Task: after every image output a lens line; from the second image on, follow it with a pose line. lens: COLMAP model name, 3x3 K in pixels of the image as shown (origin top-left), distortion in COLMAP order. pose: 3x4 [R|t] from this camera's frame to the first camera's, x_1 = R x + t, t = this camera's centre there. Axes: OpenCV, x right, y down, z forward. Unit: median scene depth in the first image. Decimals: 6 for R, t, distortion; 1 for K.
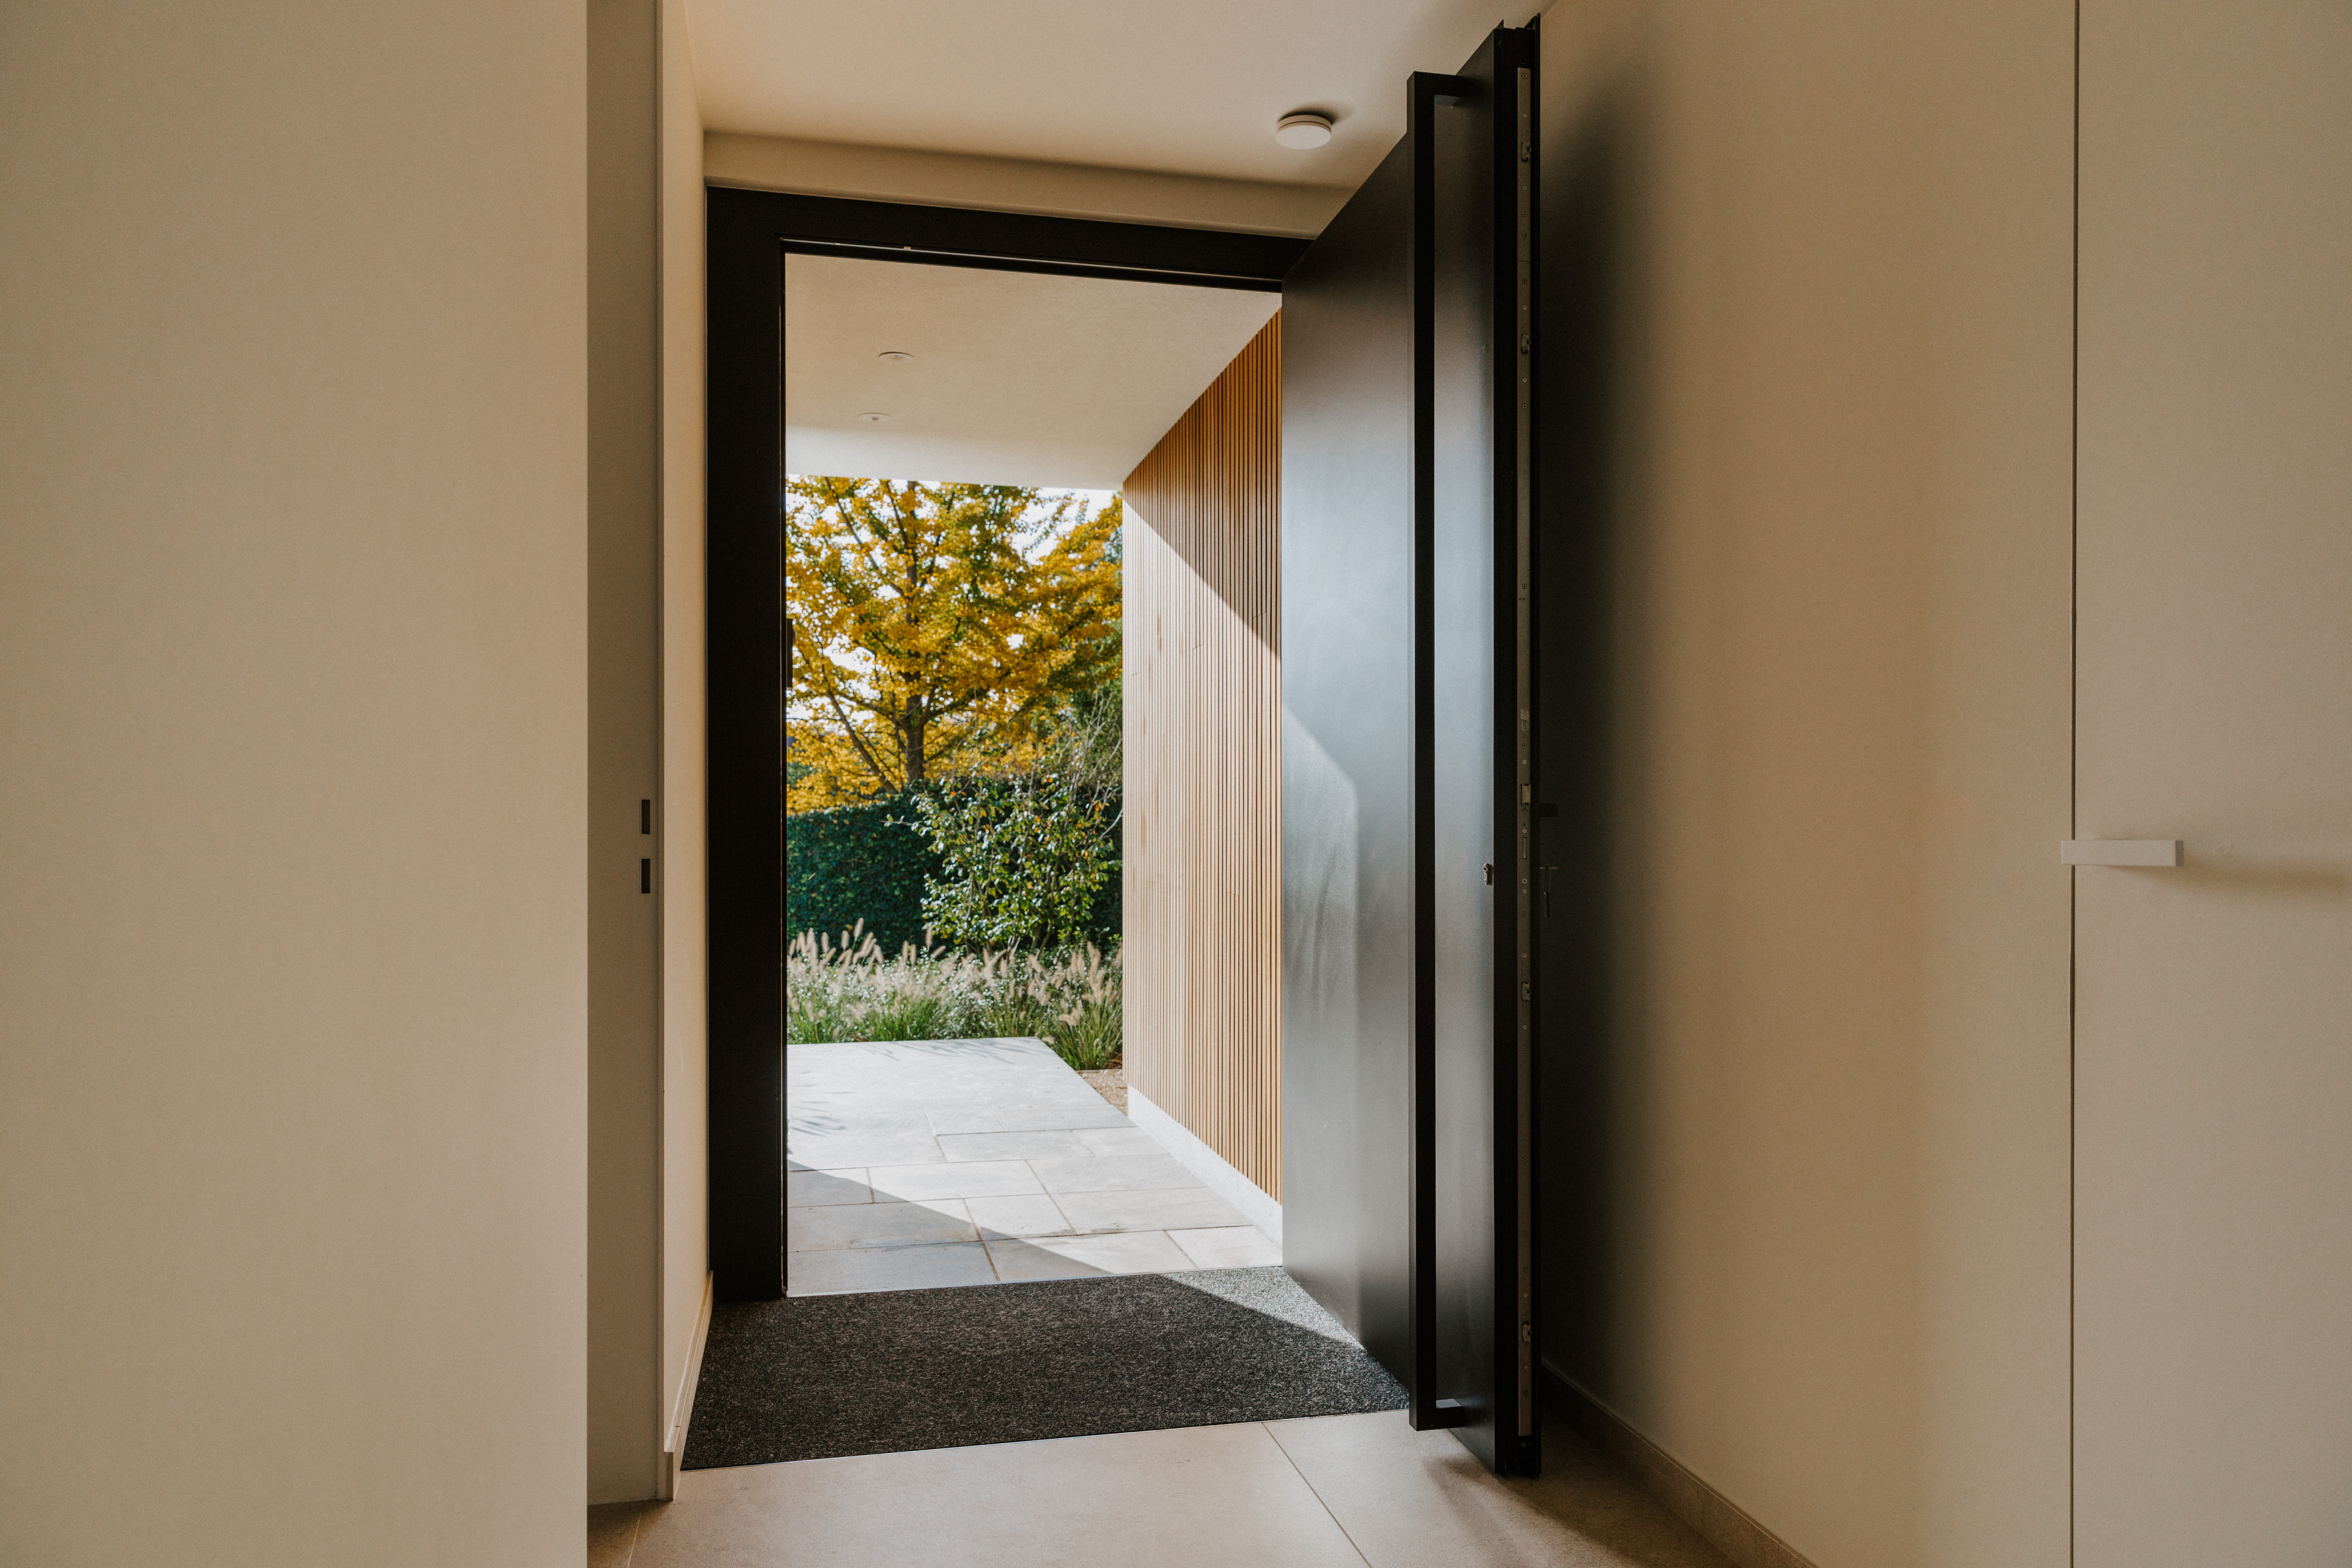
lens RADIAL K [[1621.4, 0, 1178.0], [0, 1621.4, 782.1], [0, 0, 1]] dist [0.009729, 0.000201]
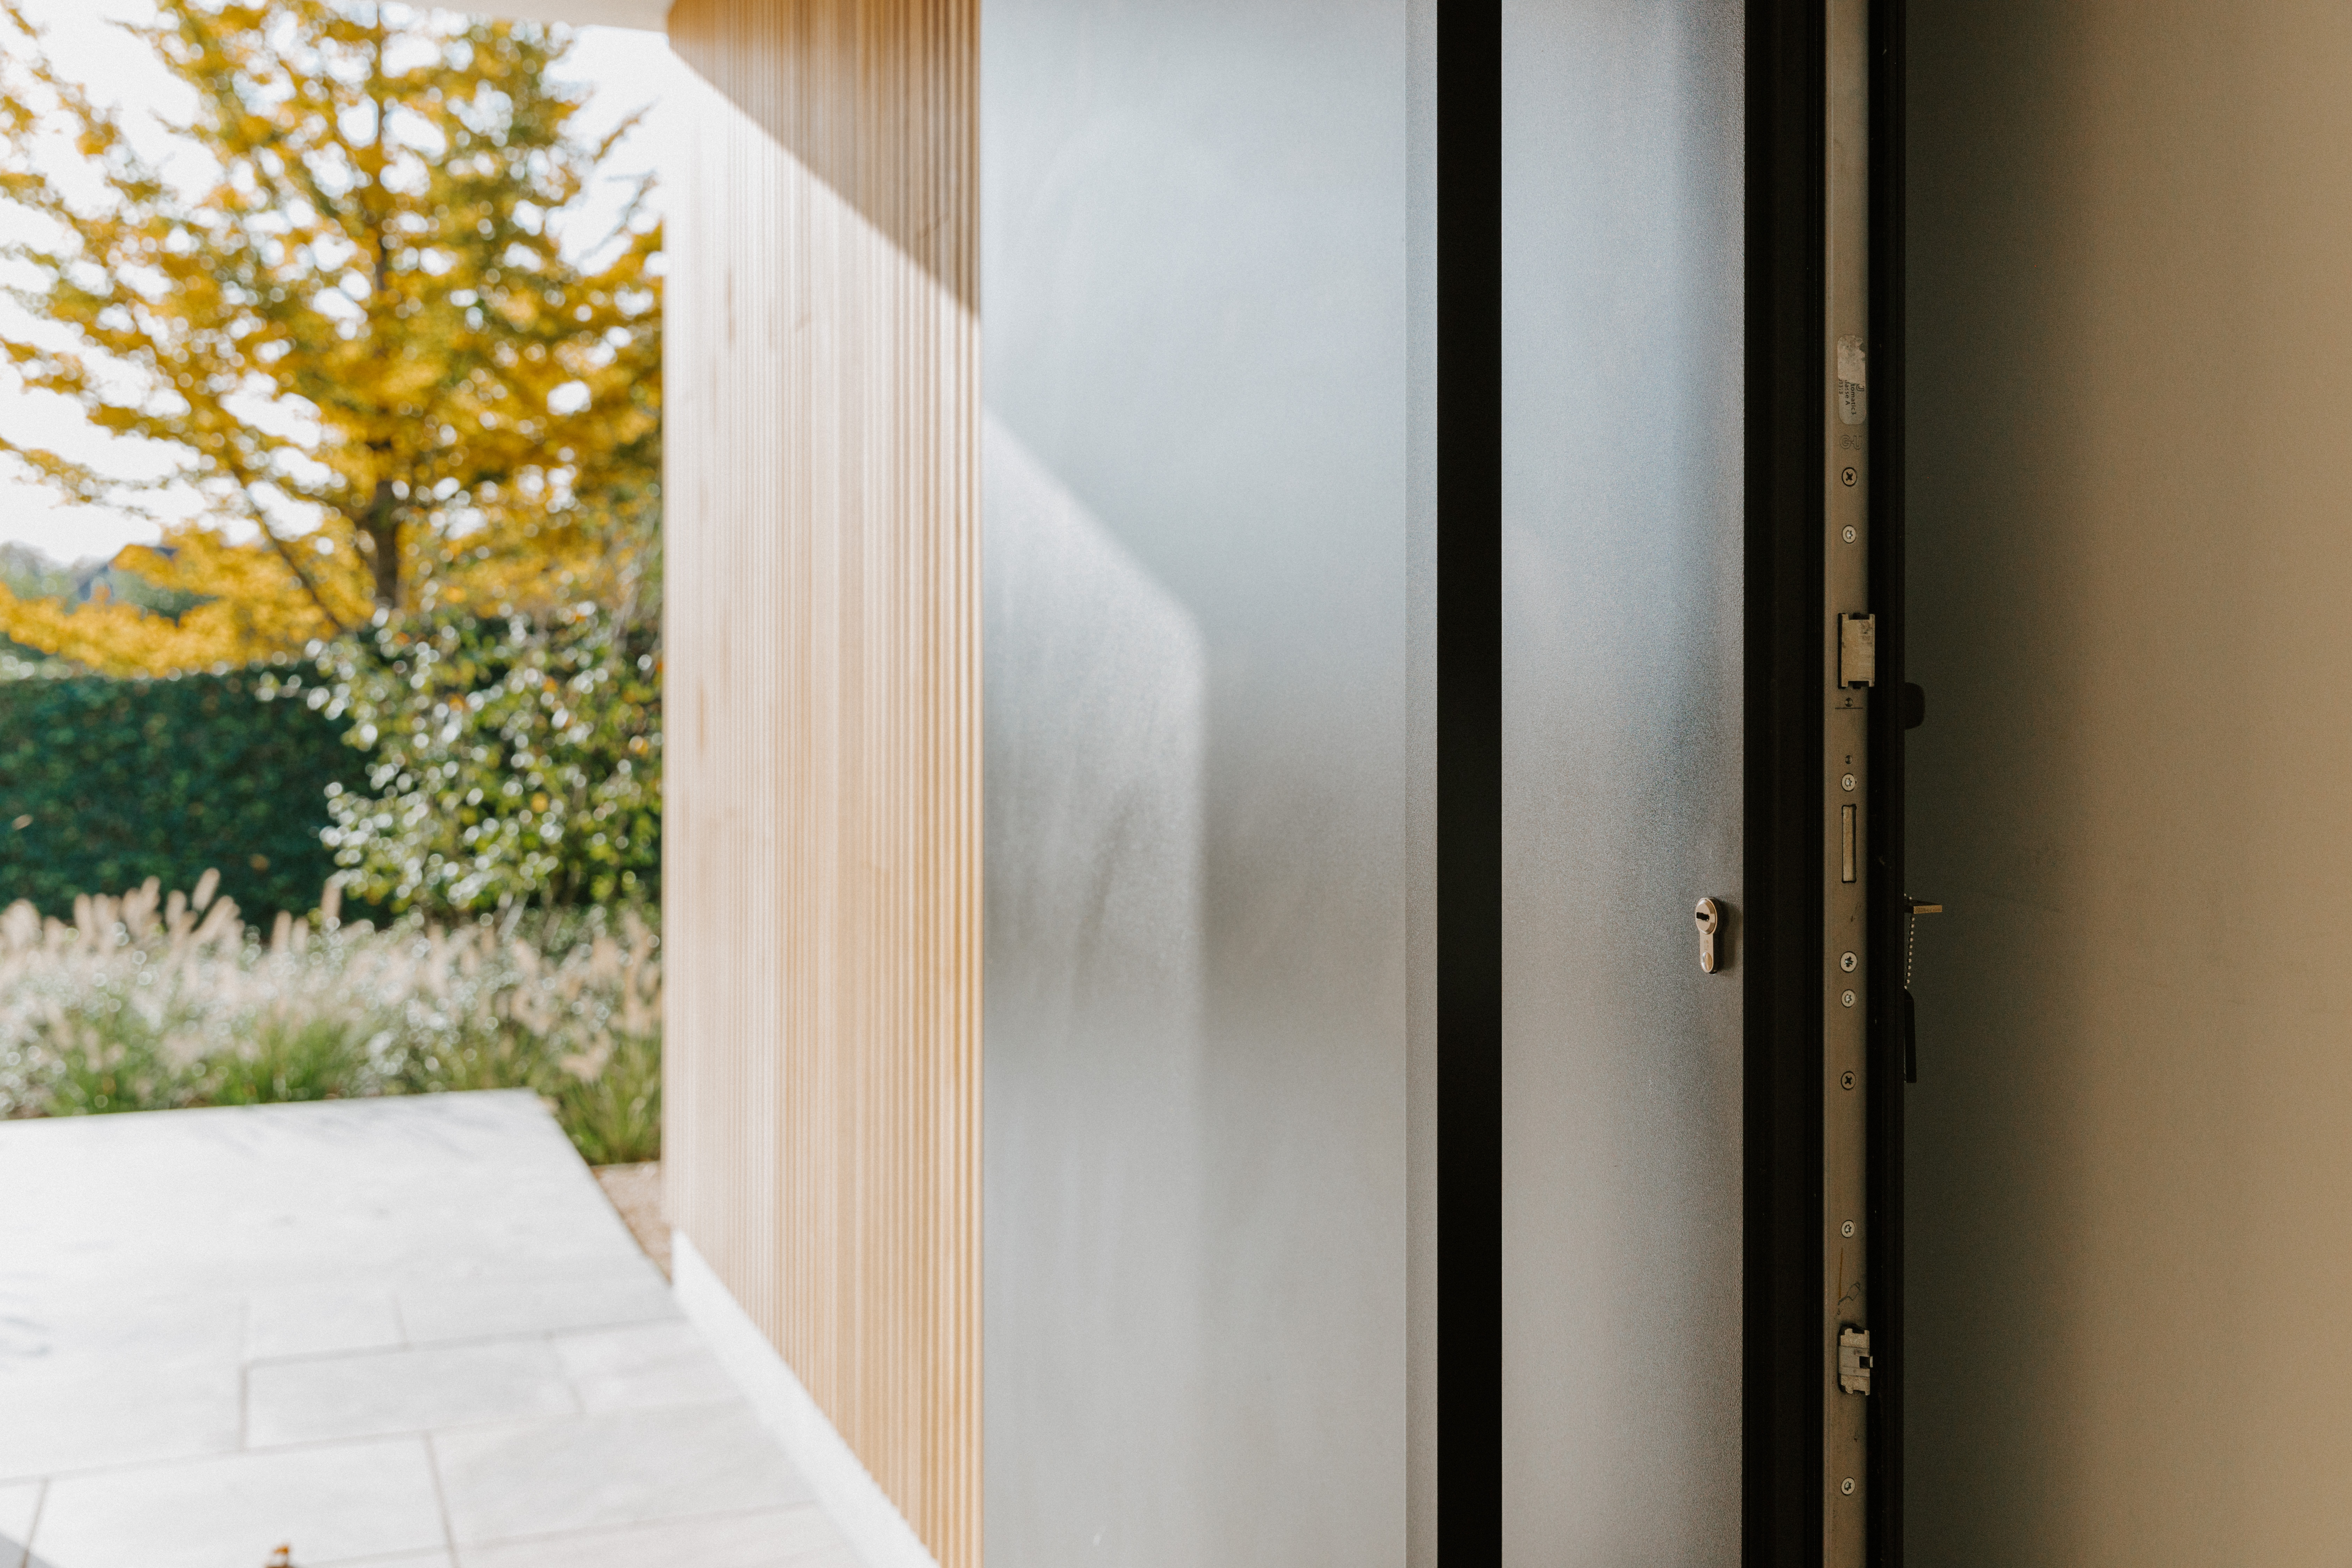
lens RADIAL K [[2395.1, 0, 1173.1], [0, 2395.1, 771.9], [0, 0, 1]] dist [0.006541, 0.000000]
pose [[0.990019, -0.003421, 0.140891, 0.010303], [-0.005241, 0.998120, 0.061068, 0.000972], [-0.140835, -0.061197, 0.988140, 0.154617]]
